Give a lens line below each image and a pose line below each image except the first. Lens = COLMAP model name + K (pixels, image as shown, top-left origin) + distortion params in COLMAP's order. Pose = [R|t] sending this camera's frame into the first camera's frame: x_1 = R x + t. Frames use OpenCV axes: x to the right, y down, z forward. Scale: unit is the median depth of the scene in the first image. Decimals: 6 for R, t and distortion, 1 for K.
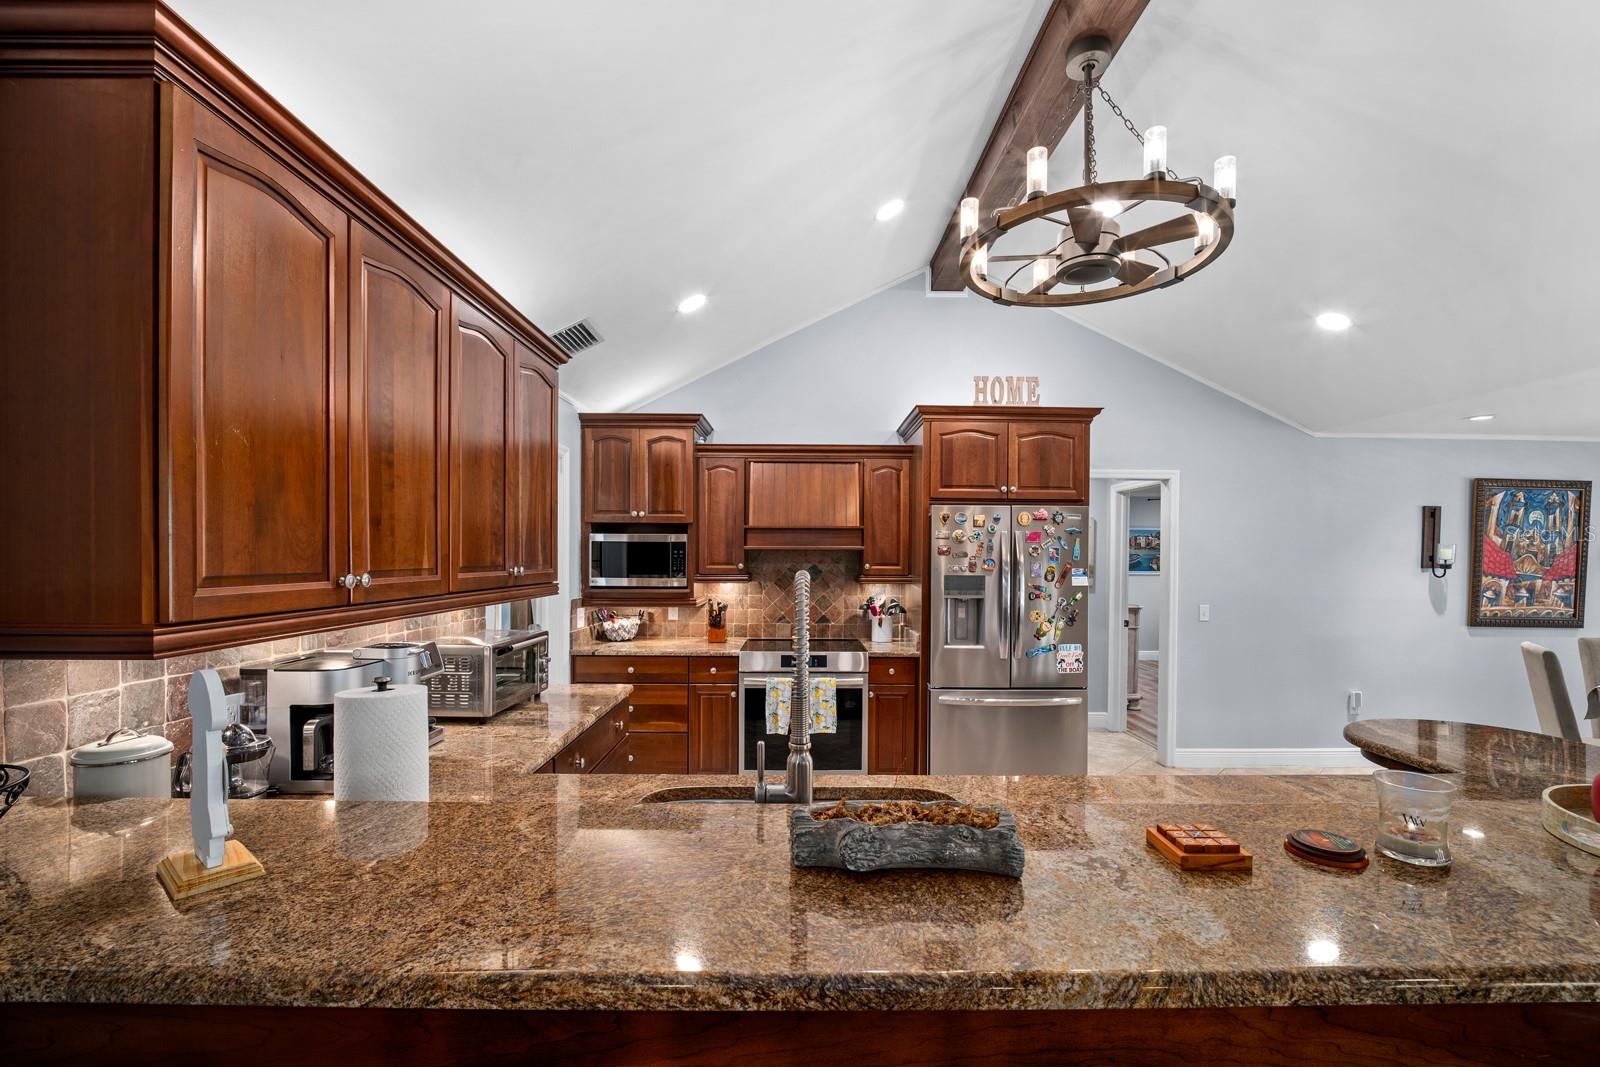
lens RADIAL K [[674.1, 0, 808.5], [0, 674.1, 563.6], [0, 0, 1]] dist [-0.012669, 0.000019]
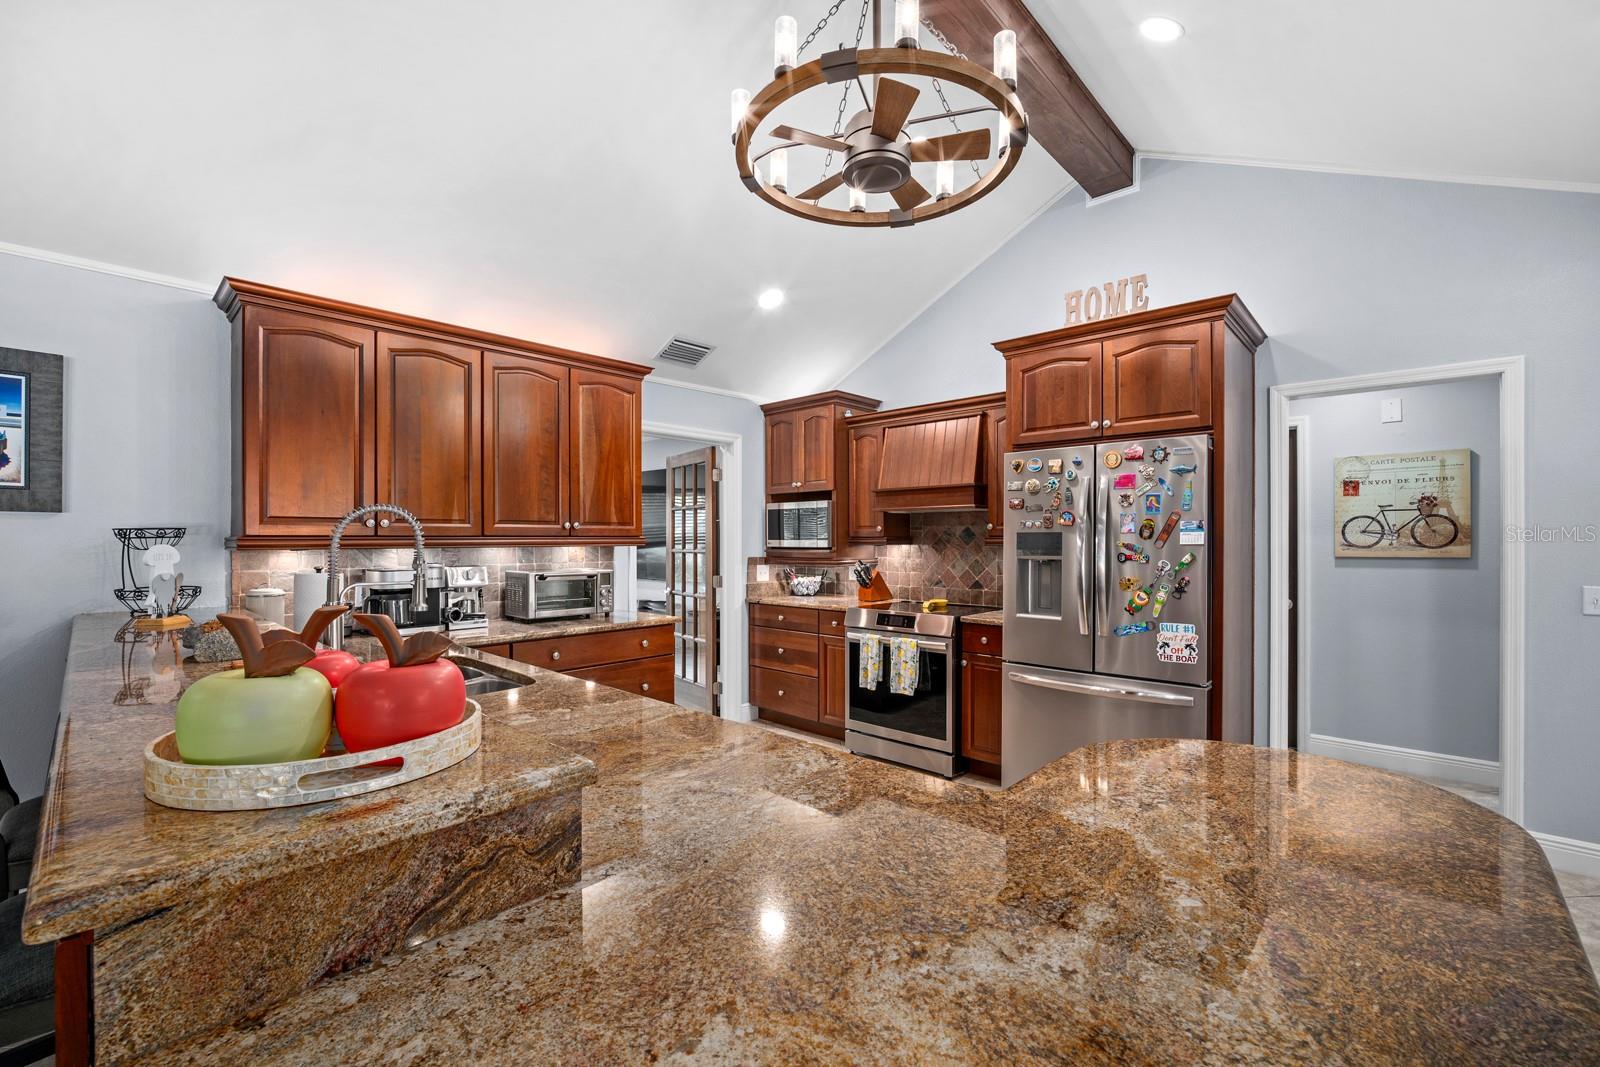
lens RADIAL K [[666.4, 0, 800.0], [0, 666.4, 533.5], [0, 0, 1]] dist [-0.000782, -0.000062]
pose [[0.729022, -0.012274, -0.684380, 0.559097], [-0.001979, 0.999797, -0.020038, 0.034900], [0.684487, 0.015963, 0.728850, 0.173868]]
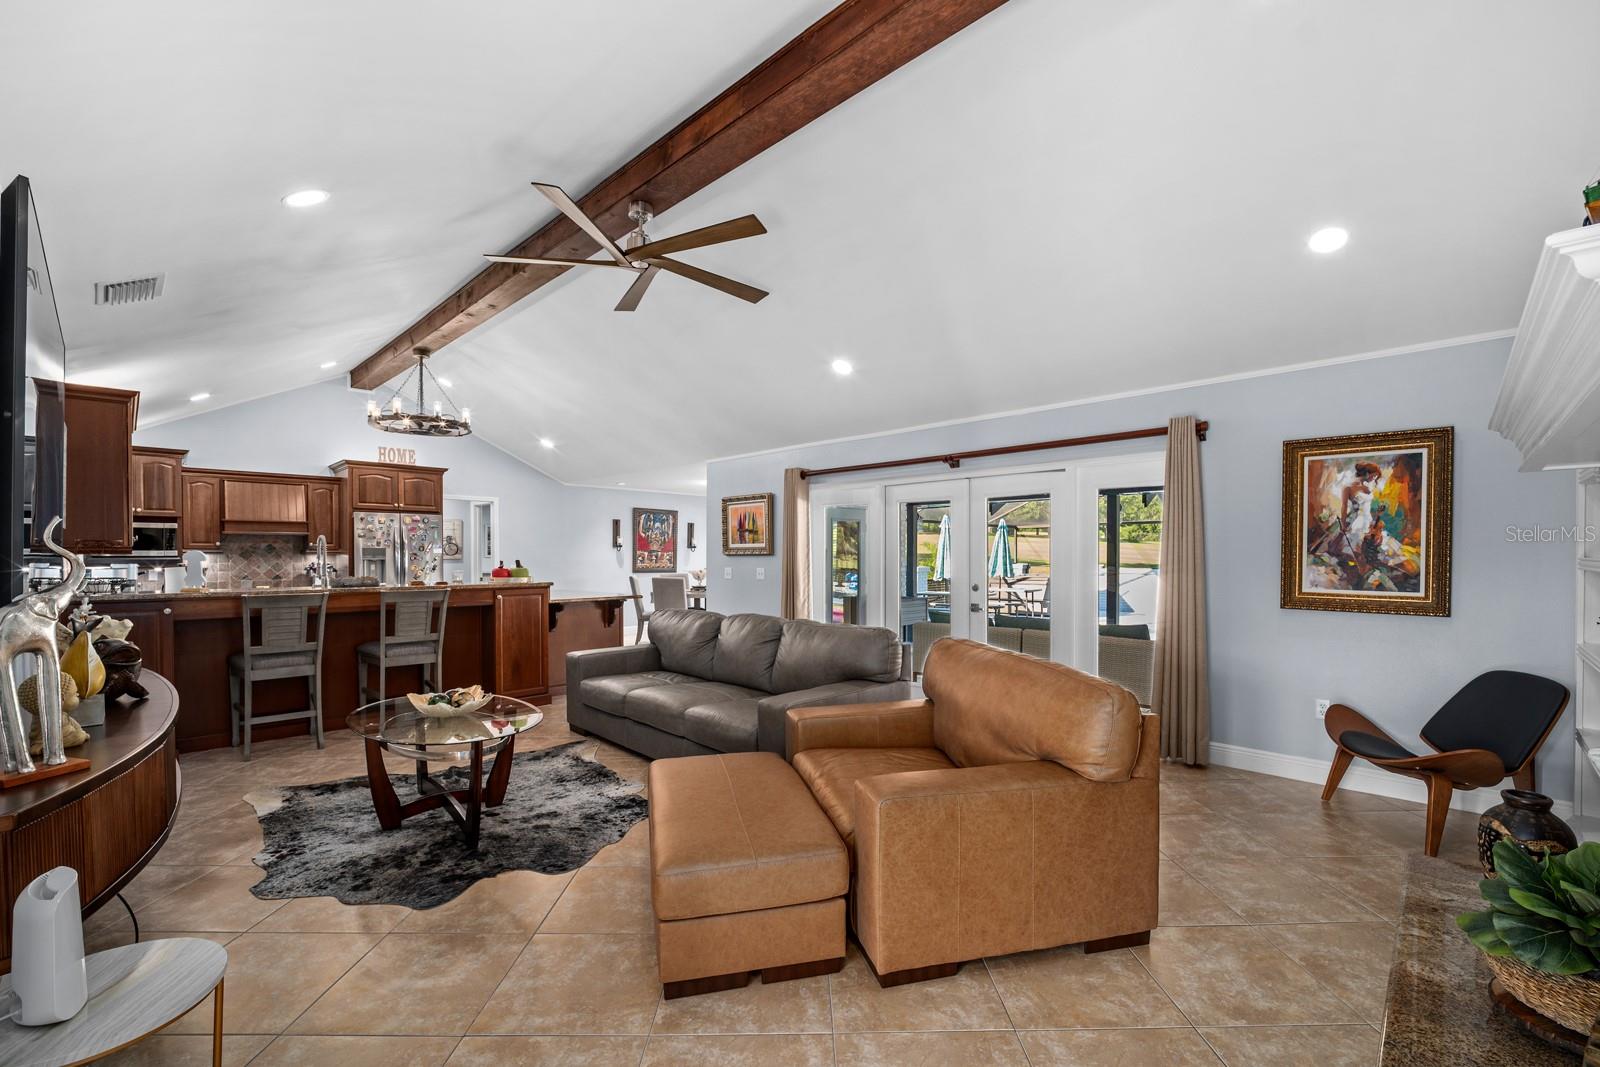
lens RADIAL K [[674.1, 0, 808.5], [0, 674.1, 563.6], [0, 0, 1]] dist [-0.012669, 0.000019]
pose [[0.705956, -0.015040, 0.708096, -0.255349], [0.013052, 0.999881, 0.008224, 0.061993], [-0.708135, 0.003436, 0.706069, -1.257086]]
